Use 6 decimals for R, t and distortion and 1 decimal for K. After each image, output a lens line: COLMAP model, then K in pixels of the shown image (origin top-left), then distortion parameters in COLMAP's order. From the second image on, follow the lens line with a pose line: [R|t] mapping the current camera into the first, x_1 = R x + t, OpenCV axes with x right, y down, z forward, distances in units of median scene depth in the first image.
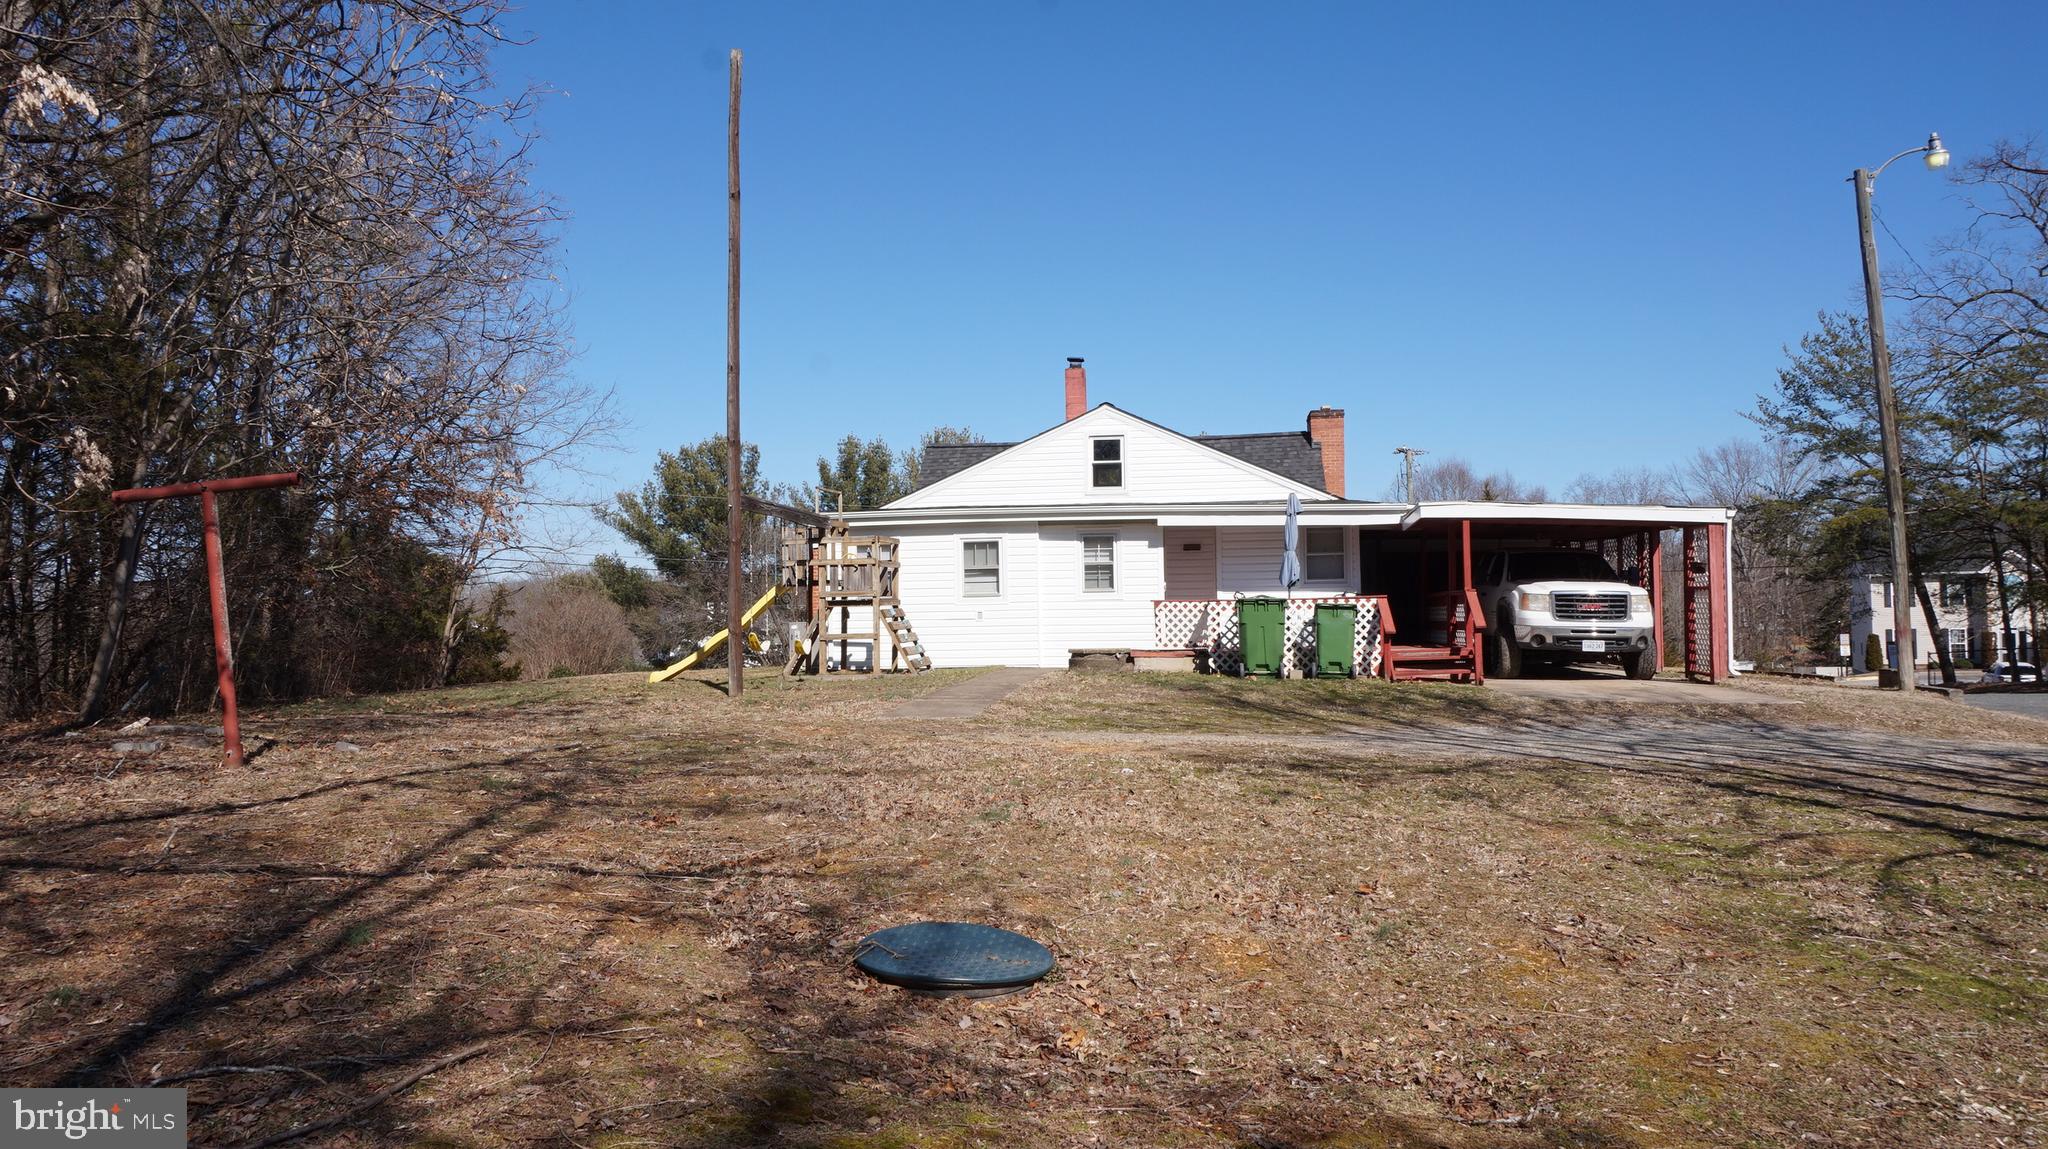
lens RADIAL K [[1502.4, 0, 1024.0], [0, 1502.4, 574.5], [0, 0, 1]] dist [-0.043413, 0.002849]
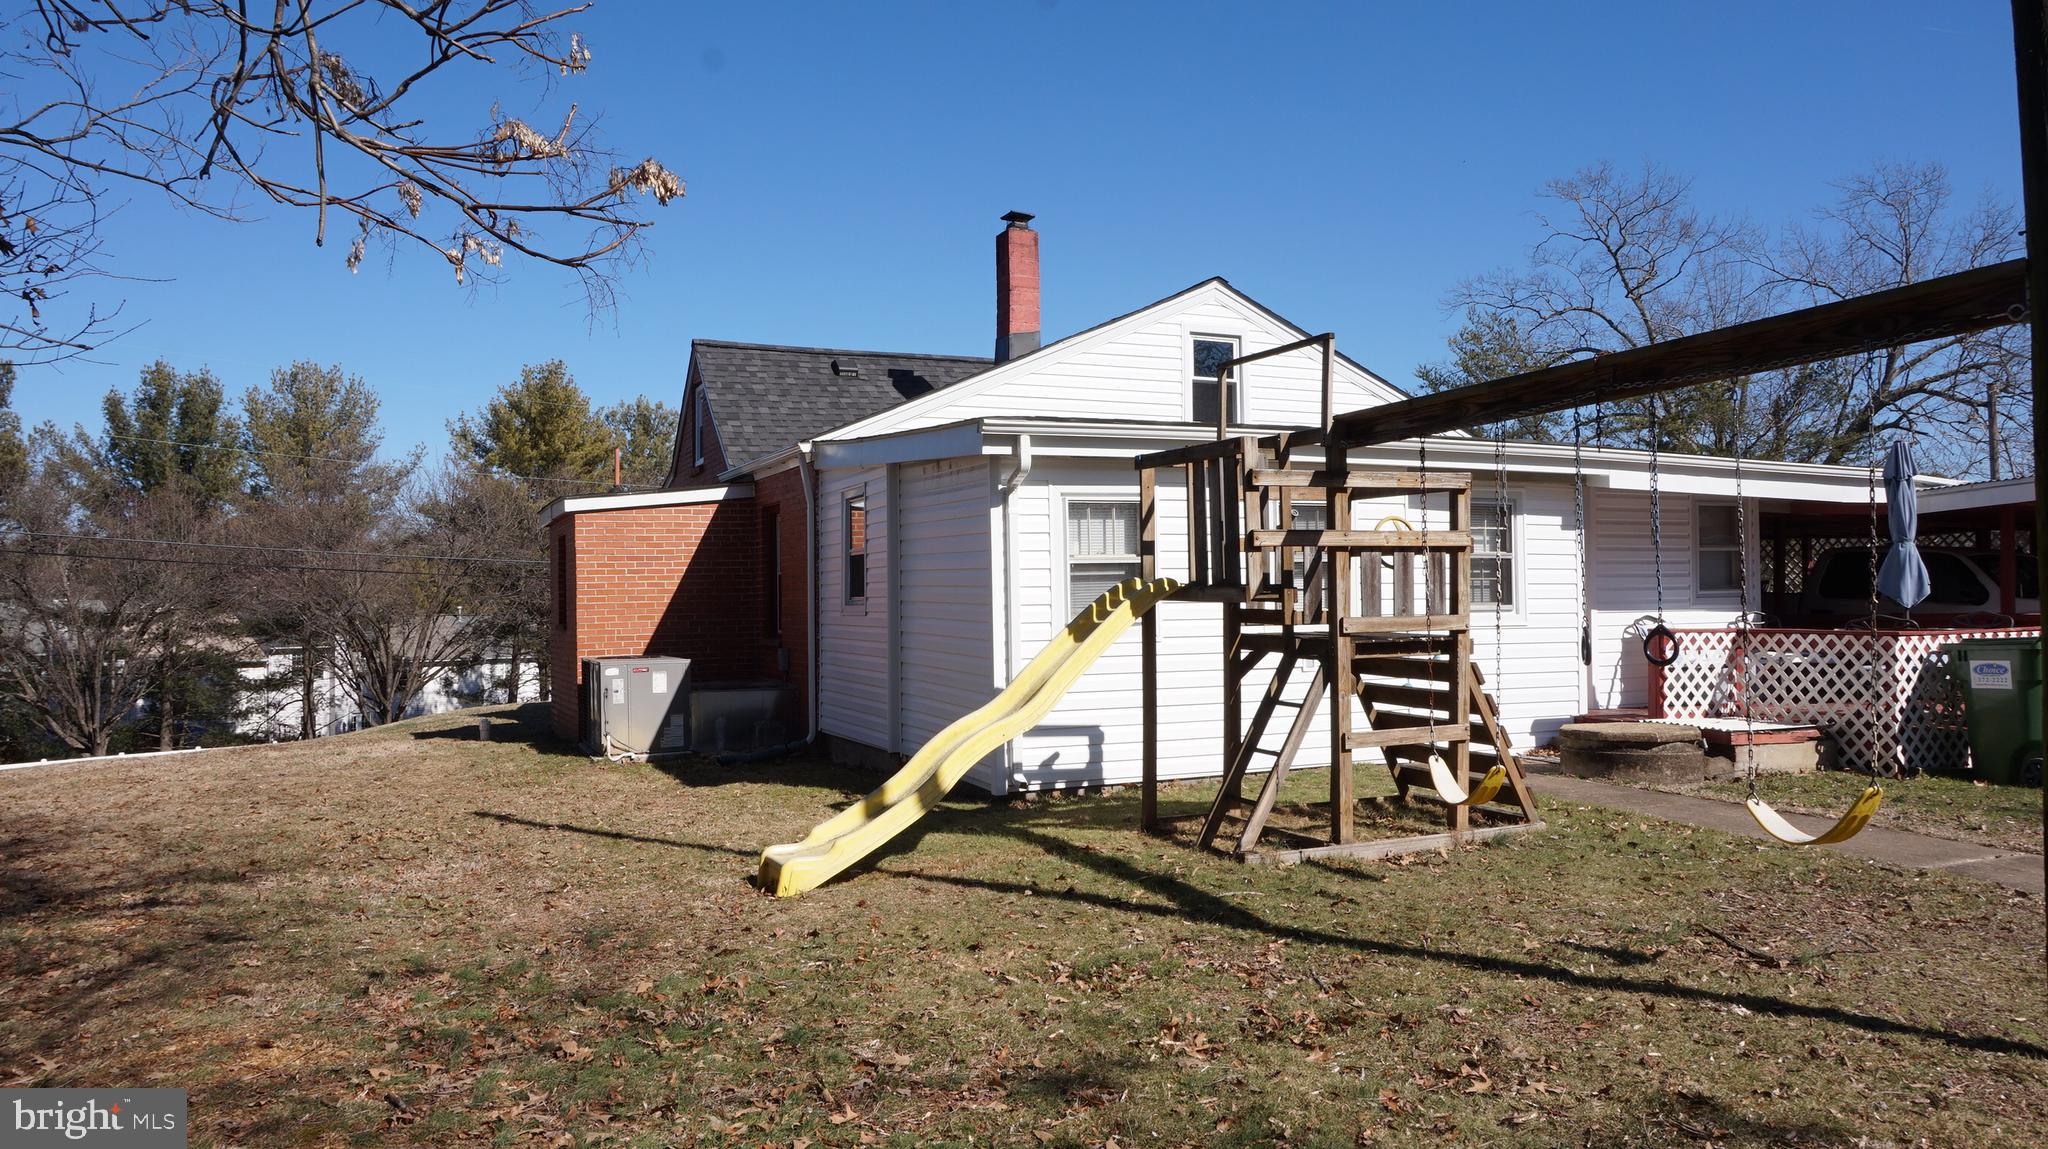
lens RADIAL K [[1502.4, 0, 1024.0], [0, 1502.4, 574.5], [0, 0, 1]] dist [-0.043413, 0.002849]
pose [[0.855401, 0.014143, 0.517773, -0.302742], [-0.014660, 0.999888, -0.003092, 0.002426], [-0.517759, -0.004946, 0.855512, 0.546678]]
